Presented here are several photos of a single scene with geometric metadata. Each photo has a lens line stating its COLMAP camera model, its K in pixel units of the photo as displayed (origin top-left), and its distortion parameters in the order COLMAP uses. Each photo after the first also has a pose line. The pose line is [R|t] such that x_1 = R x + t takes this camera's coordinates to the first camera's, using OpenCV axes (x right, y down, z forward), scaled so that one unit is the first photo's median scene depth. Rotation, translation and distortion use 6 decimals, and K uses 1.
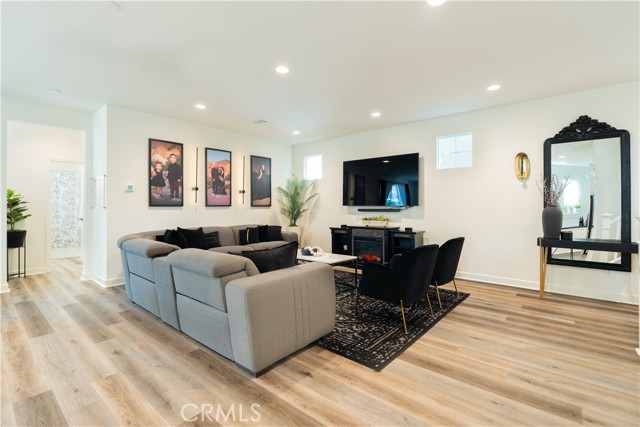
lens RADIAL K [[292.0, 0, 323.5], [0, 292.0, 208.0], [0, 0, 1]] dist [-0.000978, 0.000920]
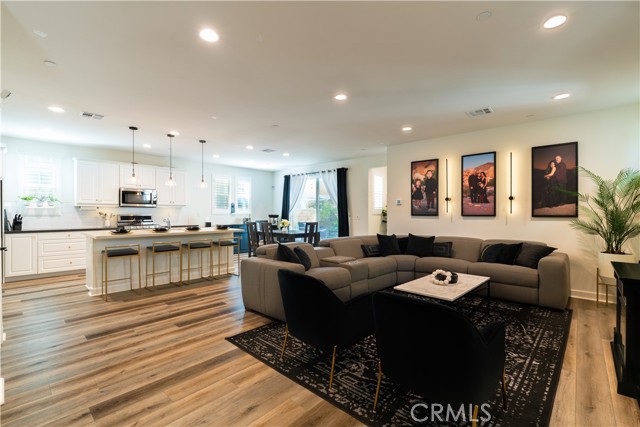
lens RADIAL K [[292.0, 0, 322.1], [0, 292.0, 212.9], [0, 0, 1]] dist [-0.000978, 0.000920]
pose [[-0.054021, -0.000021, -0.998540, 0.657269], [-0.007177, 0.999974, 0.000367, -0.014981], [0.998514, 0.007186, -0.054019, 0.652479]]
